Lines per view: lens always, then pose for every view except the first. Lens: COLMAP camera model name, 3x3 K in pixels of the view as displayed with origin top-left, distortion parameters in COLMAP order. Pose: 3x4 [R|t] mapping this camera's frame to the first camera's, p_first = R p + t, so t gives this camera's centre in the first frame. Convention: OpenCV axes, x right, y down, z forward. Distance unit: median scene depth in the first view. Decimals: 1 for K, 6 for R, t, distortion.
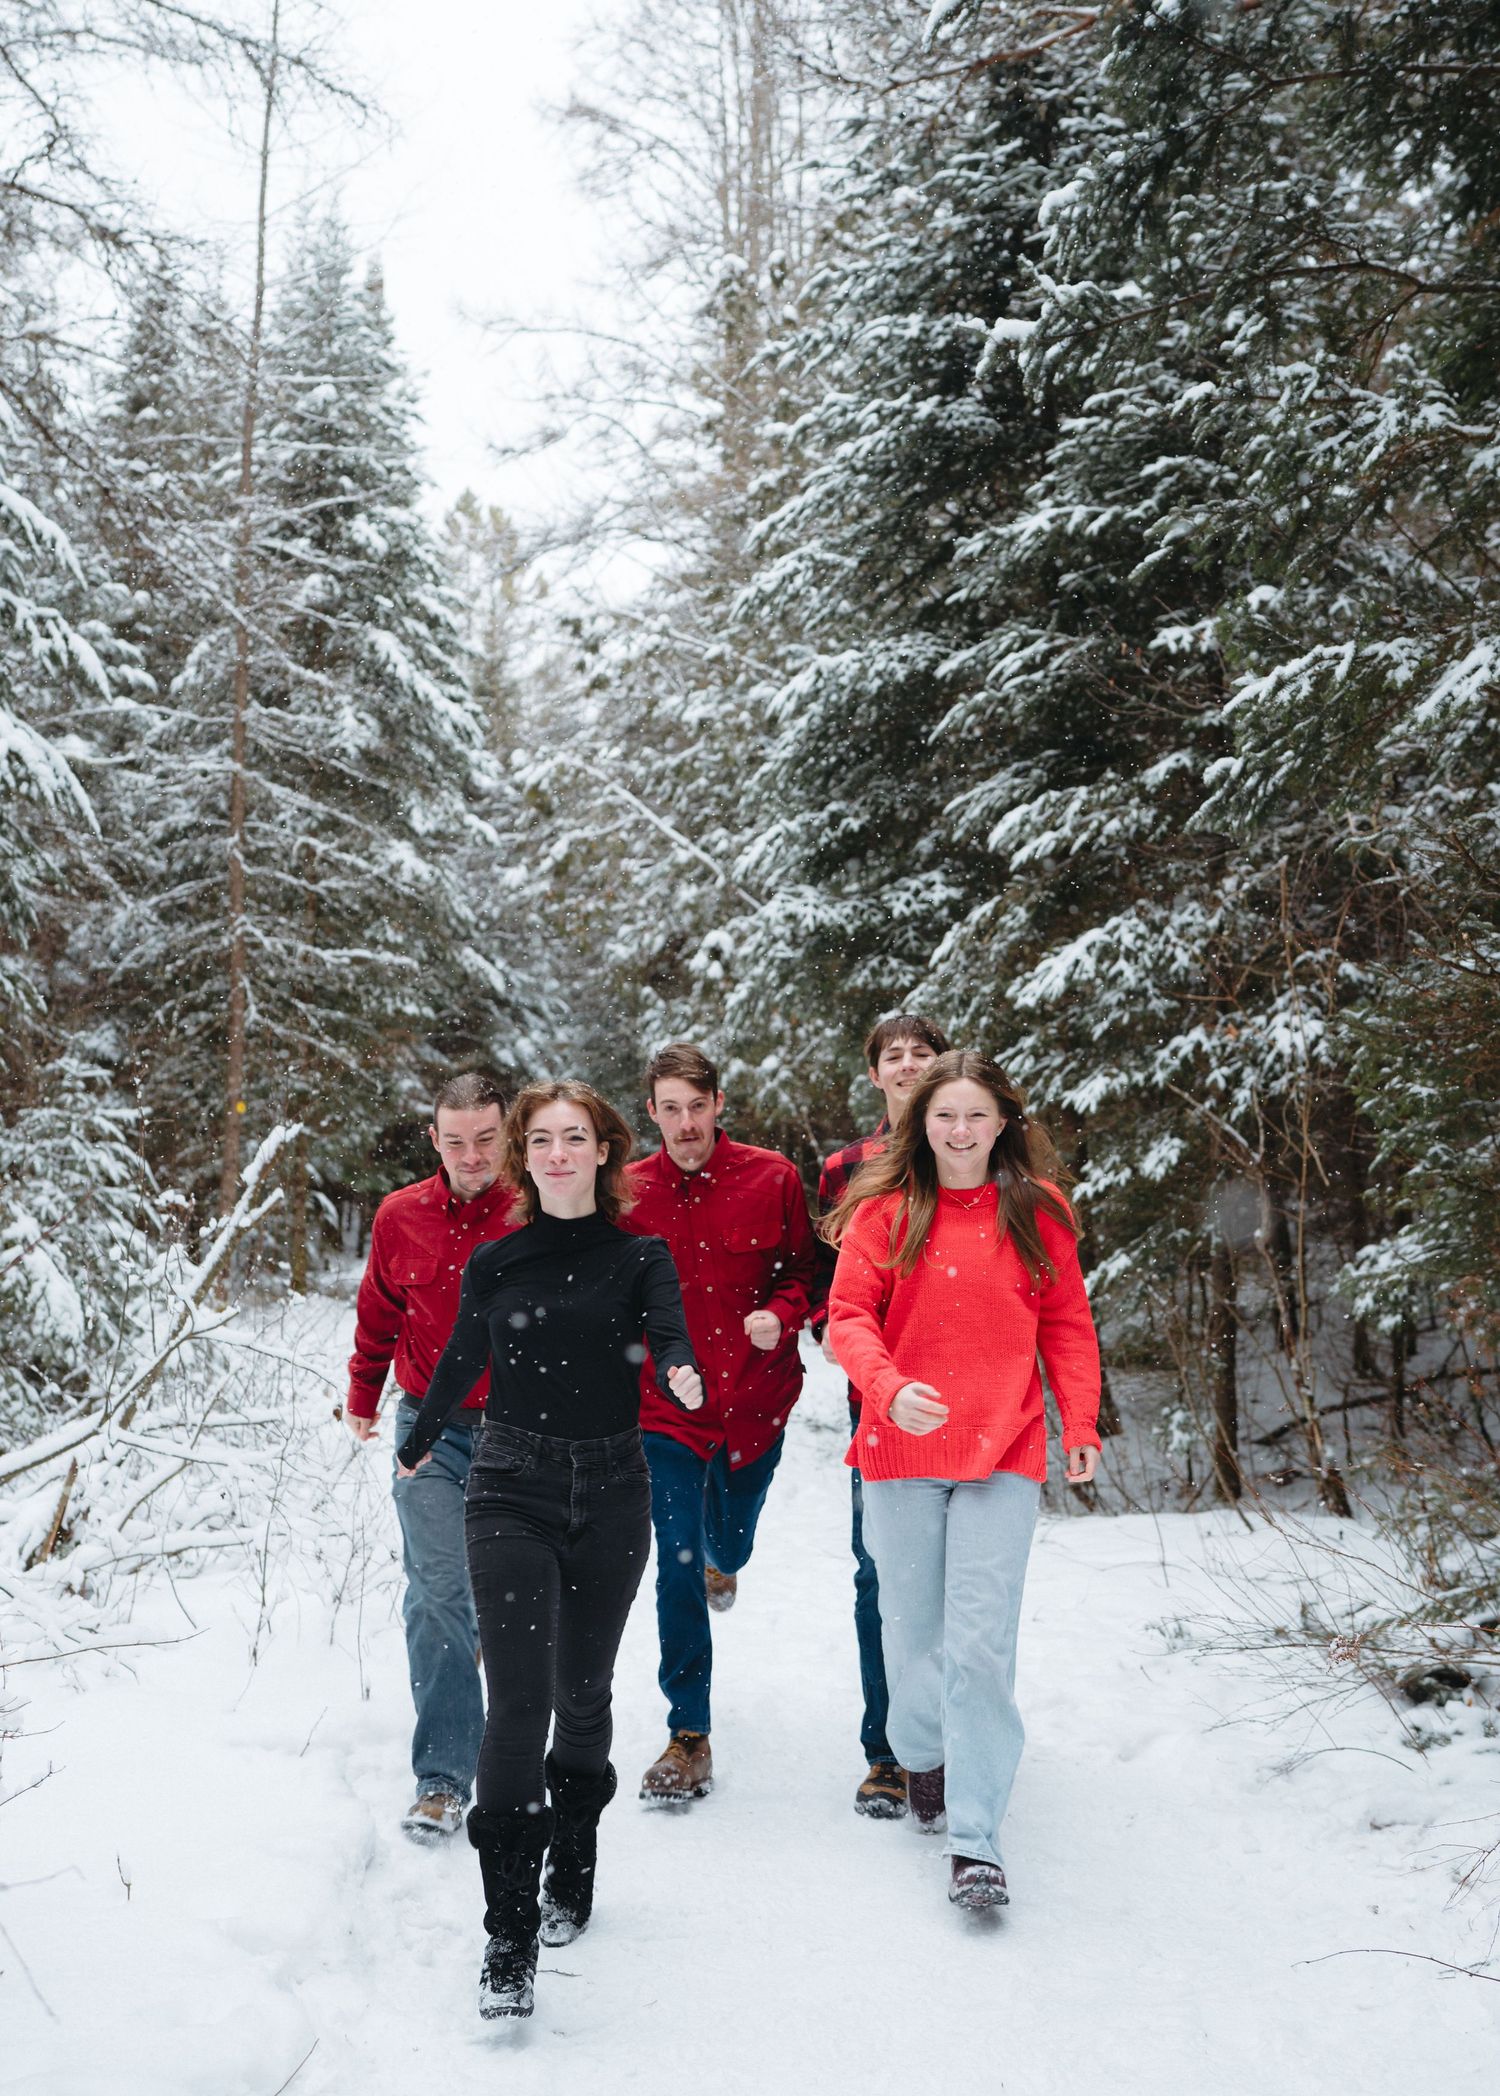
lens RADIAL K [[2449.0, 0, 769.7], [0, 2449.0, 958.1], [0, 0, 1]] dist [-0.005947, 0.011163]
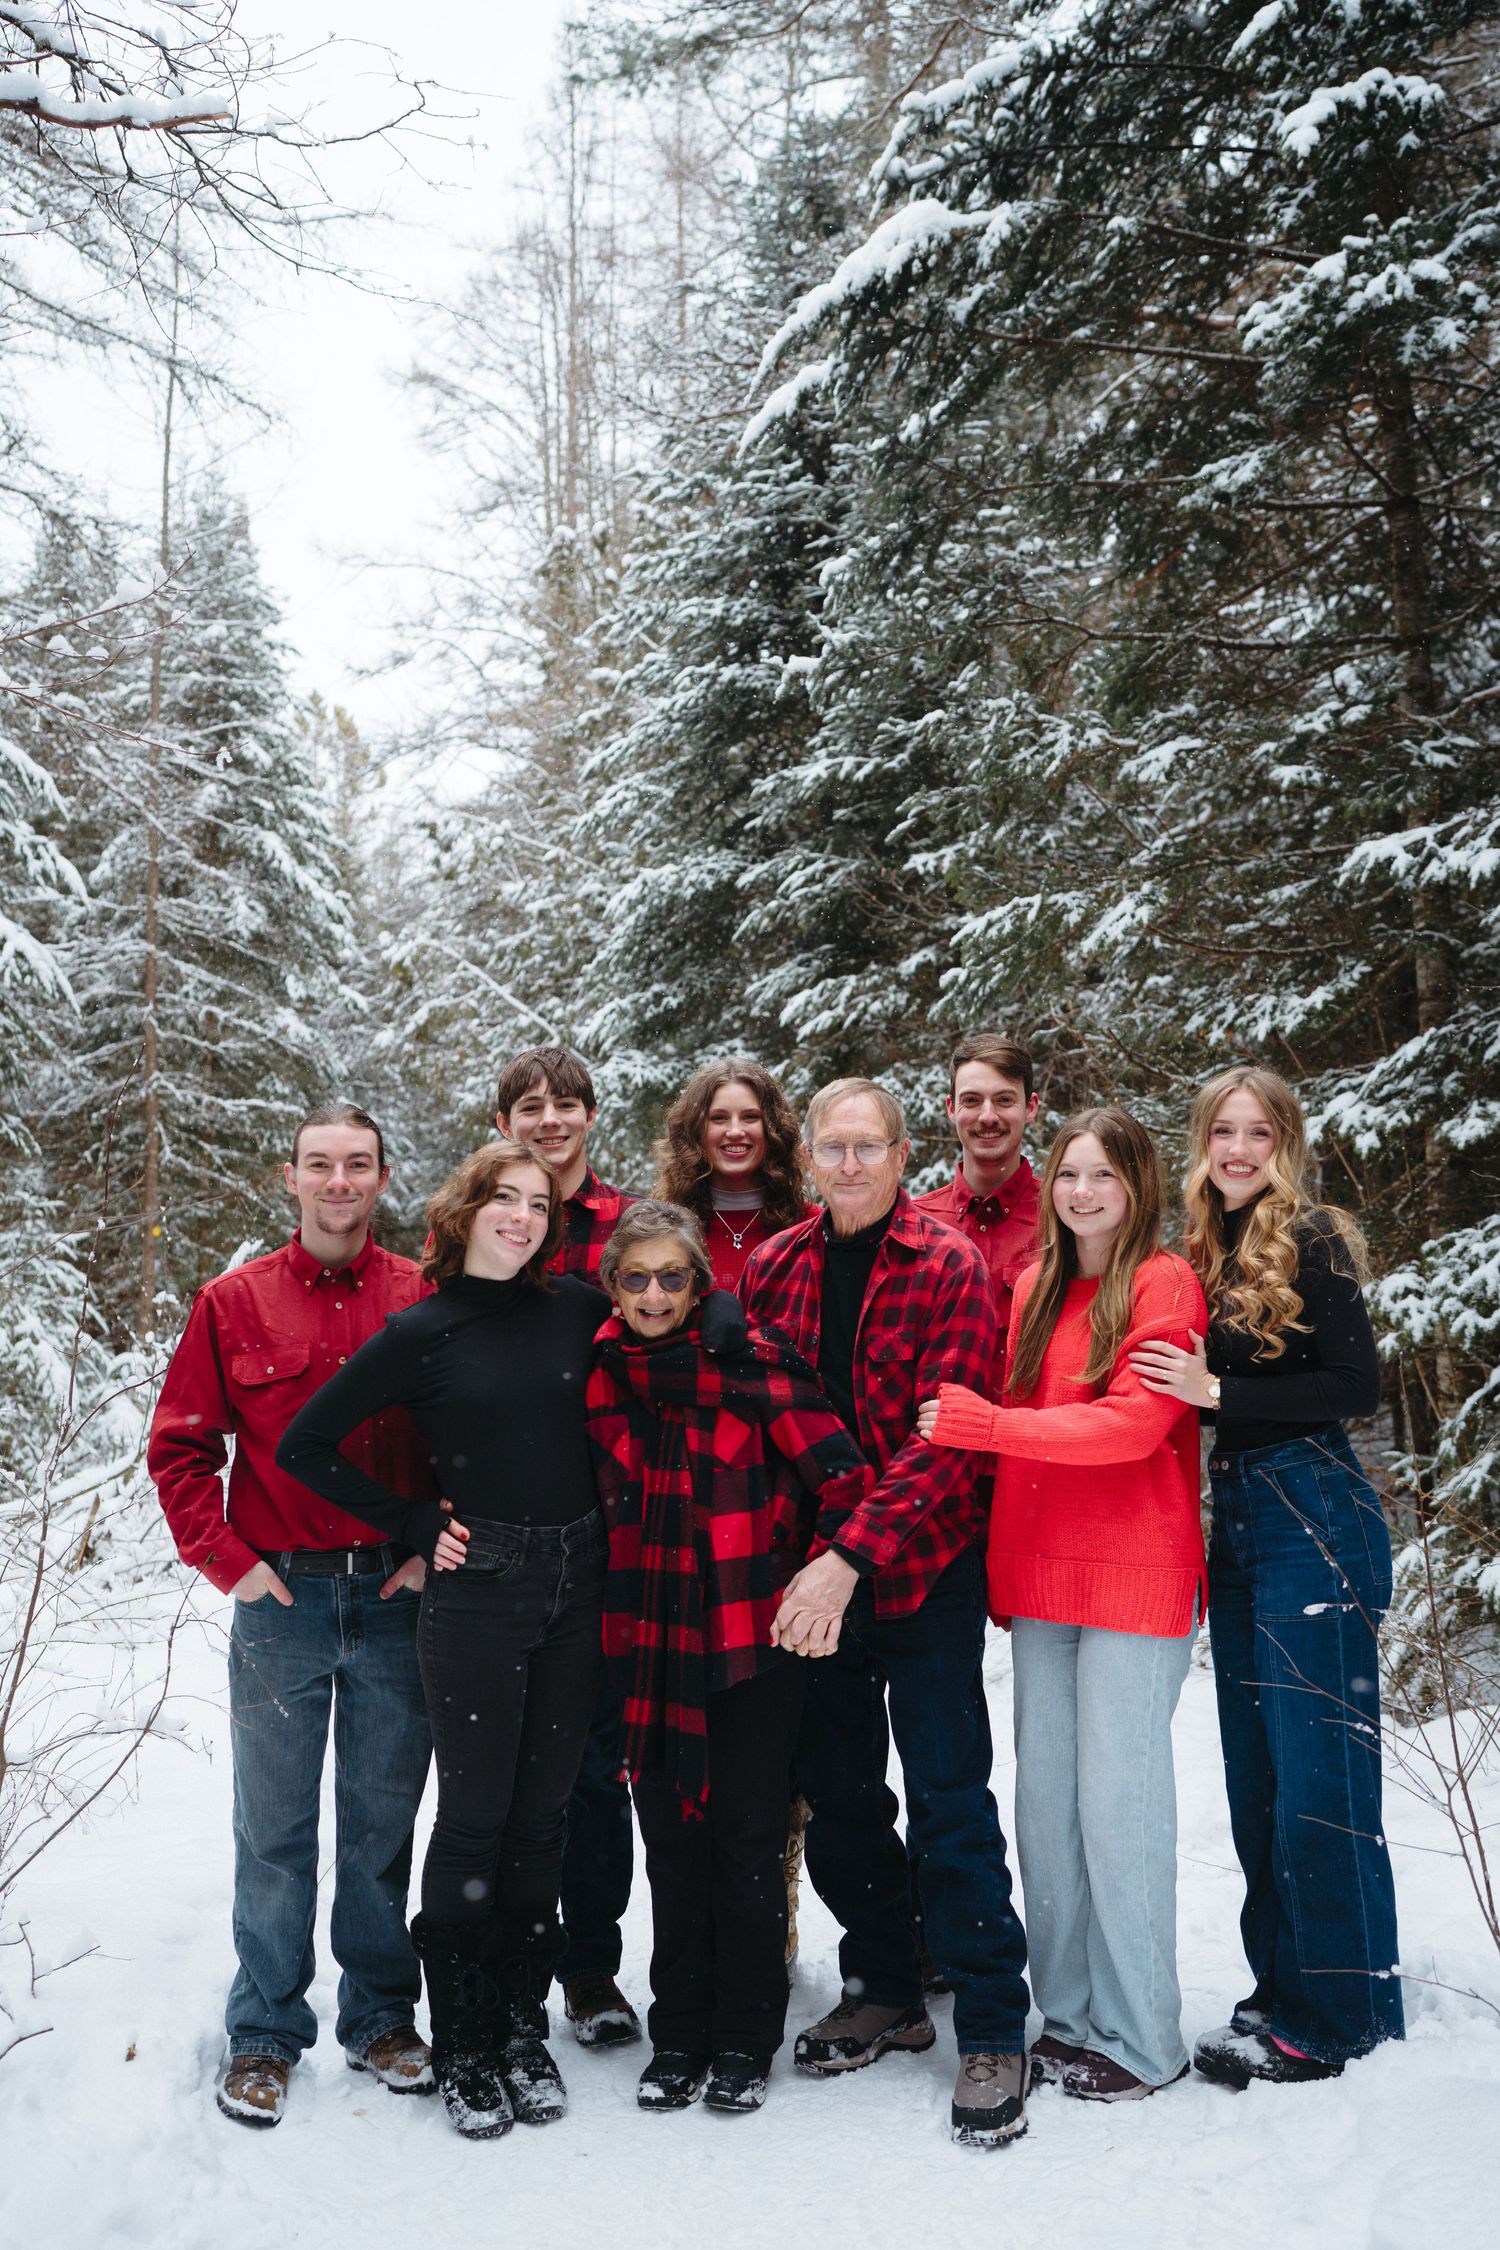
lens RADIAL K [[2164.1, 0, 742.2], [0, 2164.1, 1124.7], [0, 0, 1]] dist [-0.008529, 0.017384]
pose [[0.997039, -0.005746, 0.076681, -0.017812], [0.004802, 0.999911, 0.012482, -0.005664], [-0.076745, -0.012077, 0.996978, -0.132768]]
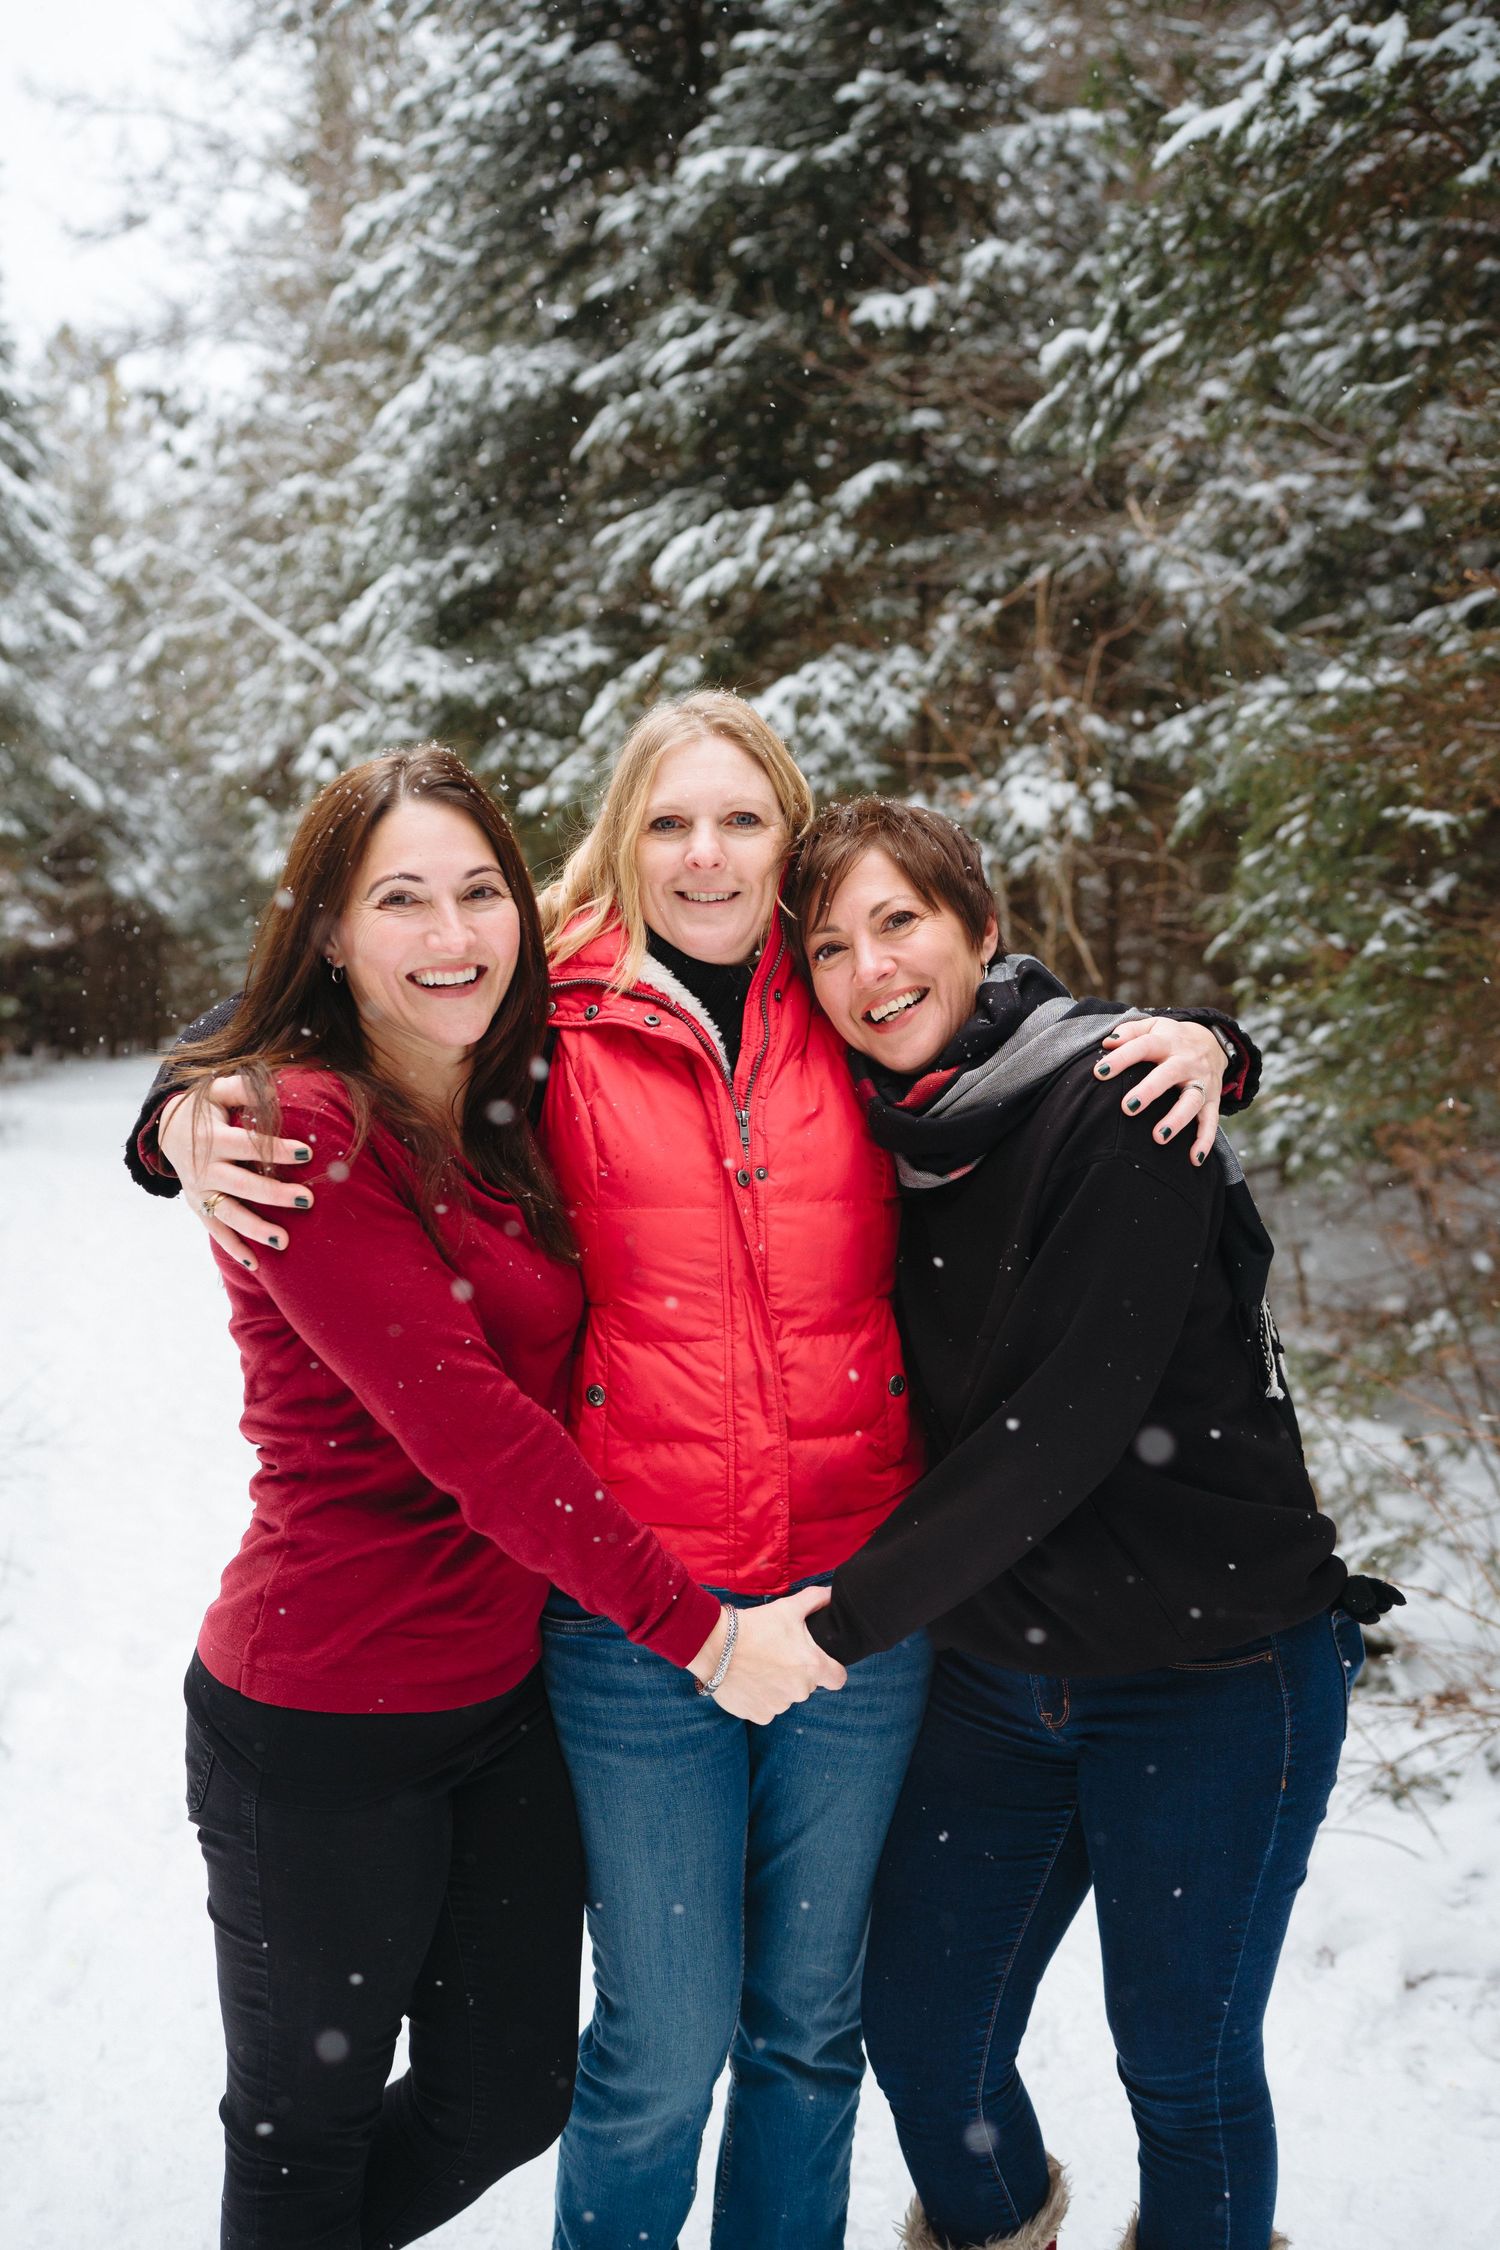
lens RADIAL K [[2169.9, 0, 741.0], [0, 2169.9, 1132.5], [0, 0, 1]] dist [-0.009169, 0.020854]
pose [[0.987270, -0.034441, 0.155280, -0.000085], [0.010656, 0.988404, 0.151472, 0.026186], [-0.158696, -0.147889, 0.976189, 0.256722]]
